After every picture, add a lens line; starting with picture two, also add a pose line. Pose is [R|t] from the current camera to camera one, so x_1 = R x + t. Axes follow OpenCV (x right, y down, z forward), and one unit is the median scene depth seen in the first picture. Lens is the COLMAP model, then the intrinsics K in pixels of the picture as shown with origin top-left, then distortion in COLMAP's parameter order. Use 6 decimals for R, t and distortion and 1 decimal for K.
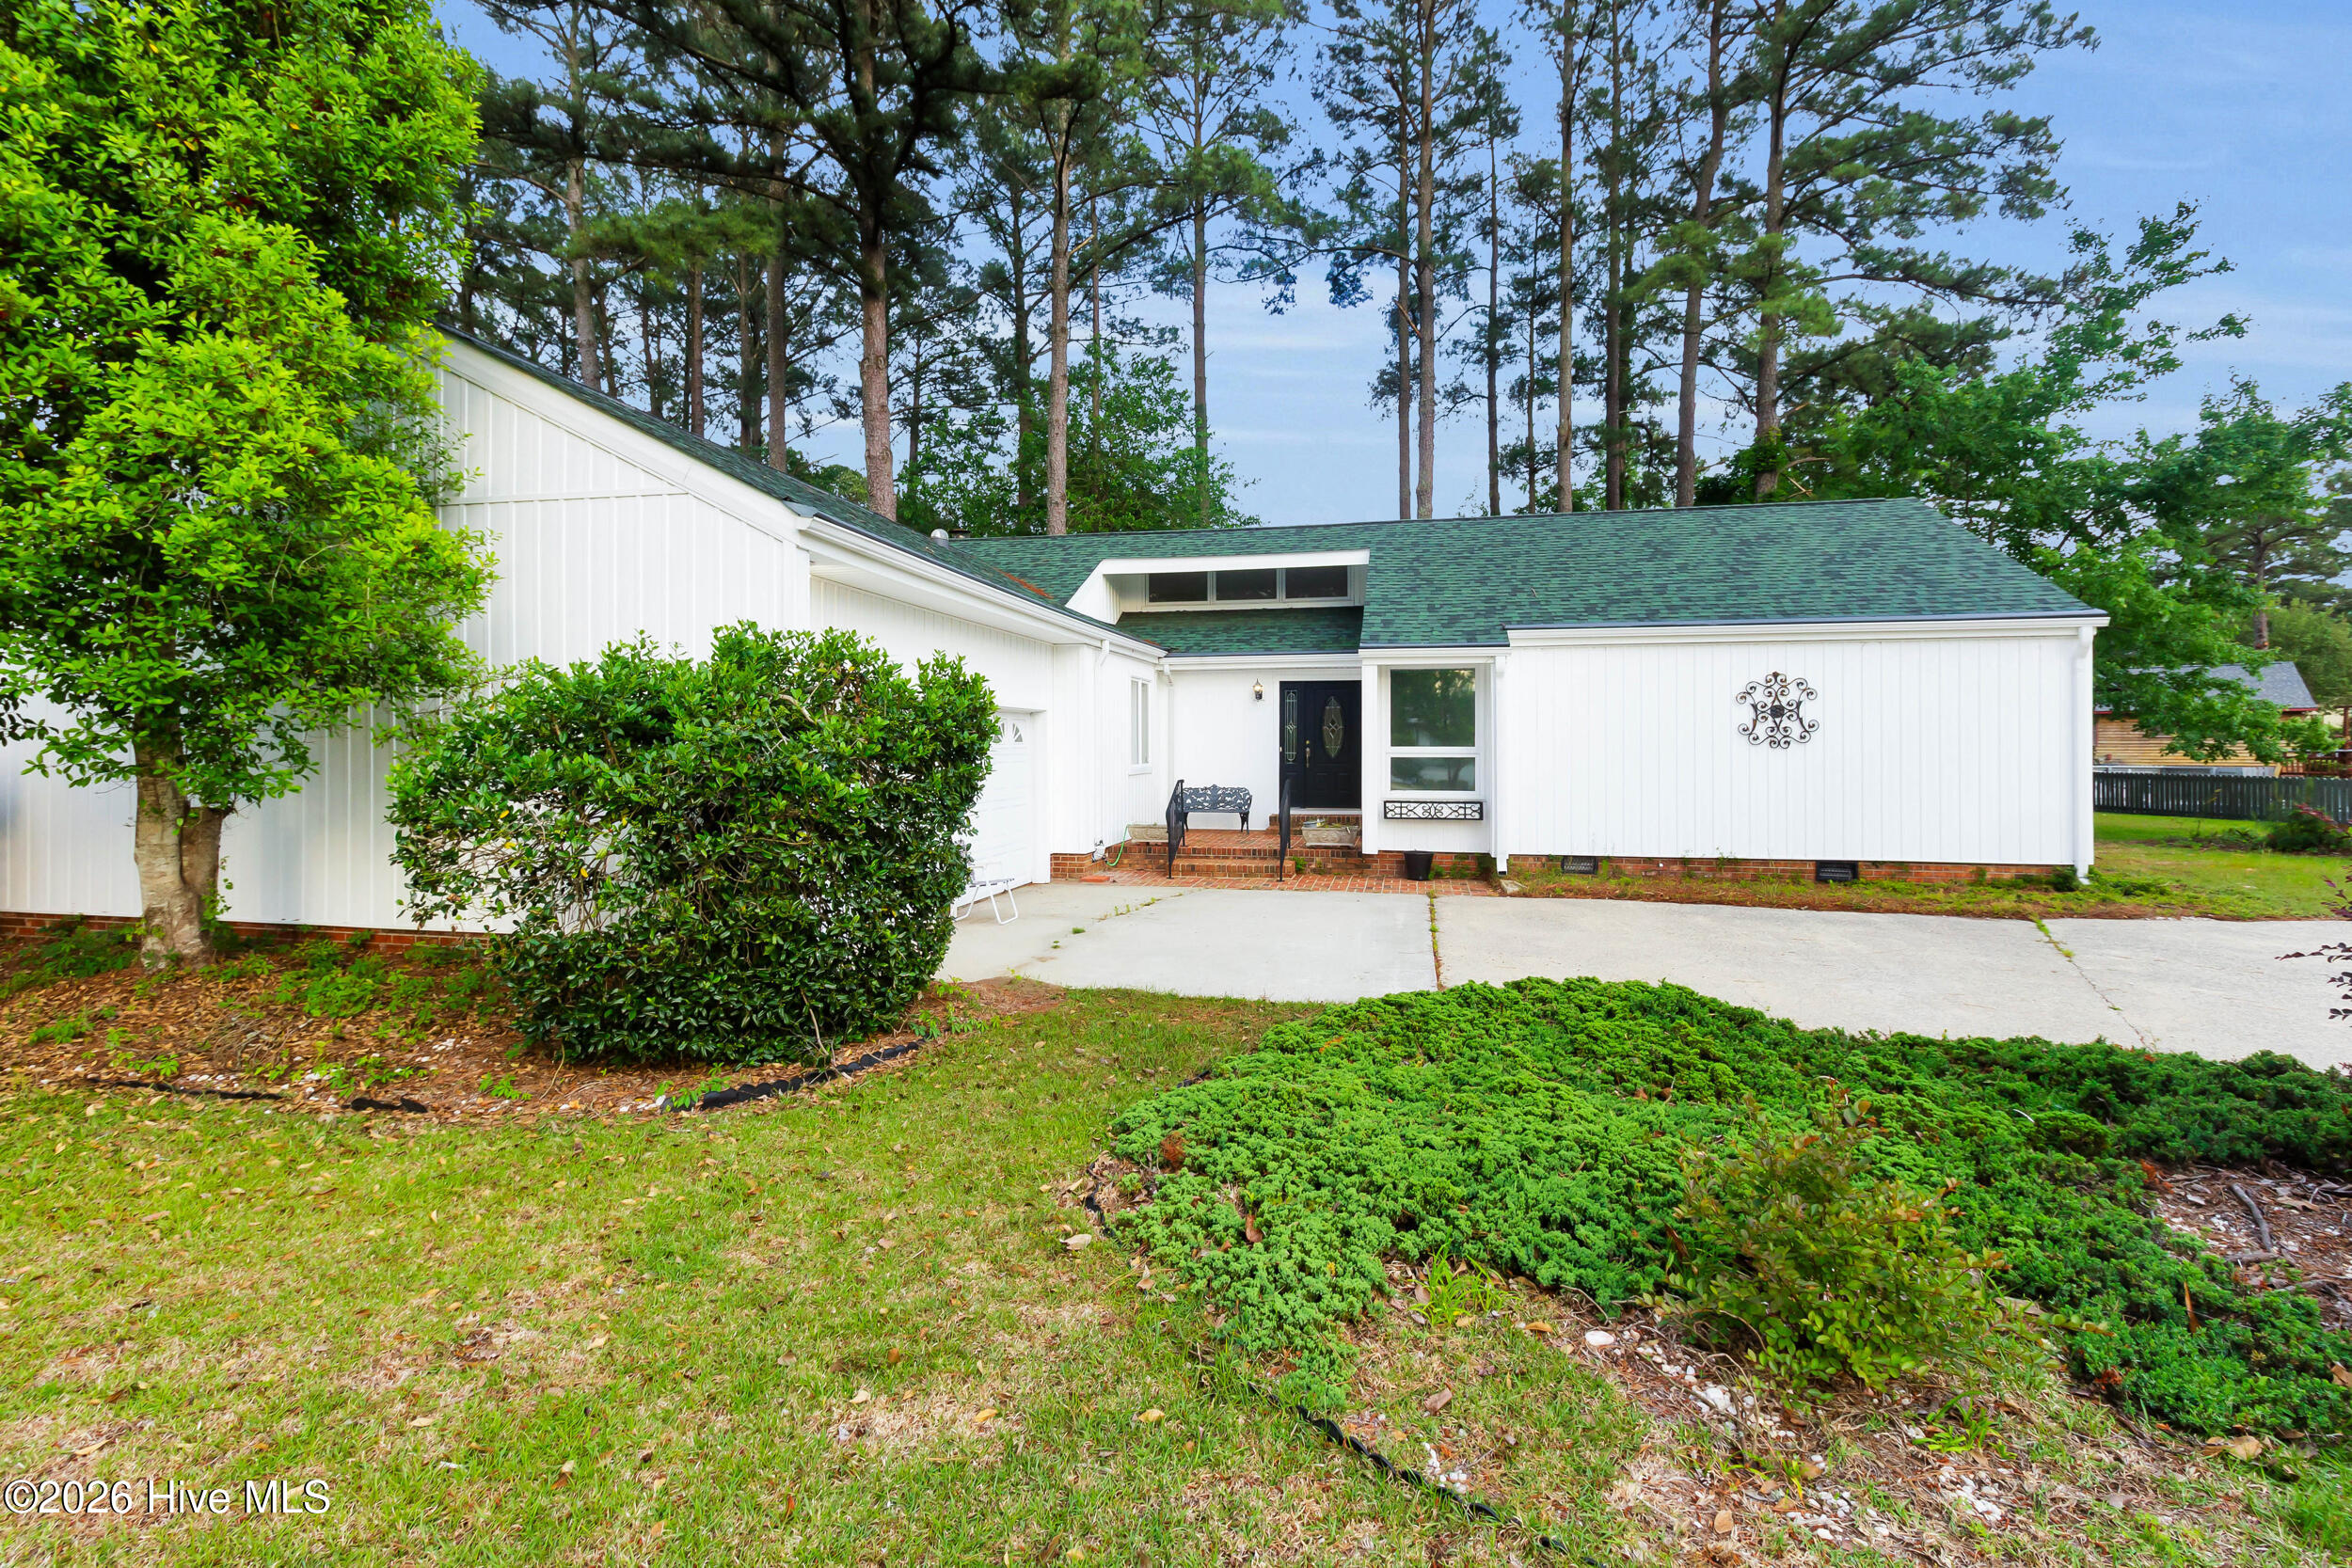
lens RADIAL K [[1091.2, 0, 1179.7], [0, 1091.2, 762.8], [0, 0, 1]] dist [-0.001857, 0.000581]
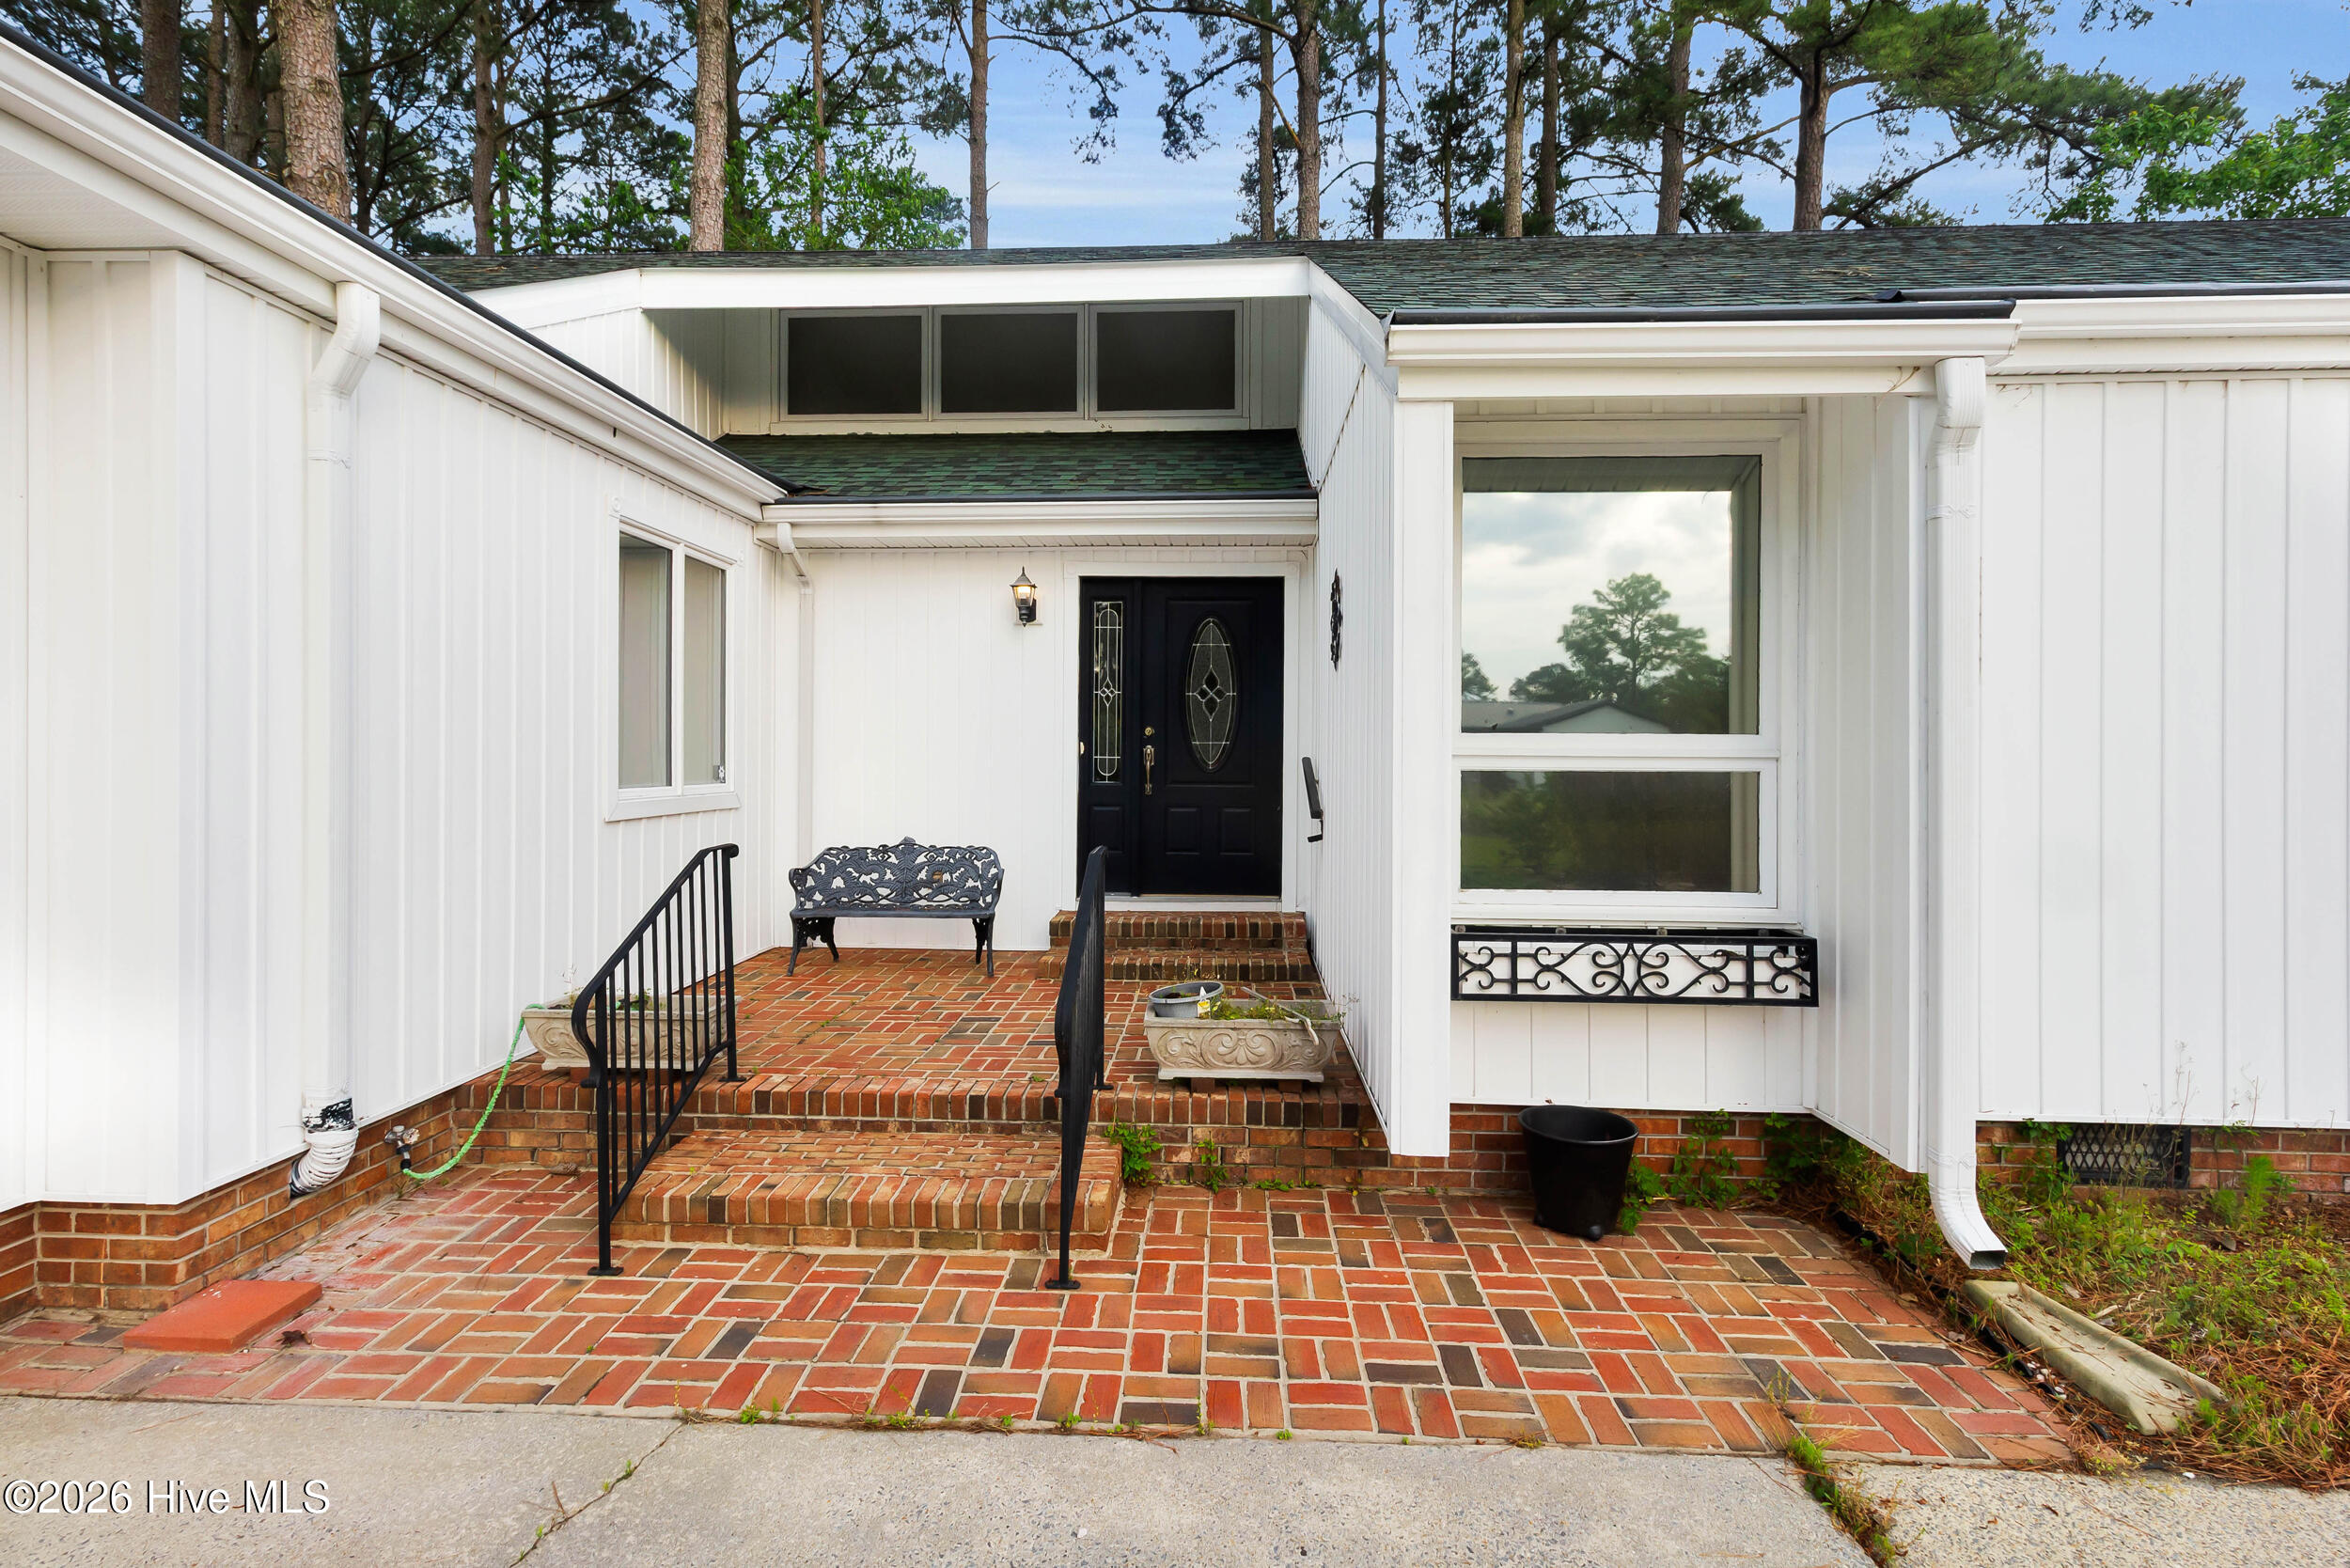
lens RADIAL K [[1090.4, 0, 1175.9], [0, 1090.4, 774.6], [0, 0, 1]] dist [-0.001857, 0.000581]
pose [[0.986458, 0.003251, 0.163980, 0.061877], [-0.003481, 0.999993, 0.001117, -0.003418], [-0.163976, -0.001673, 0.986463, 0.609186]]
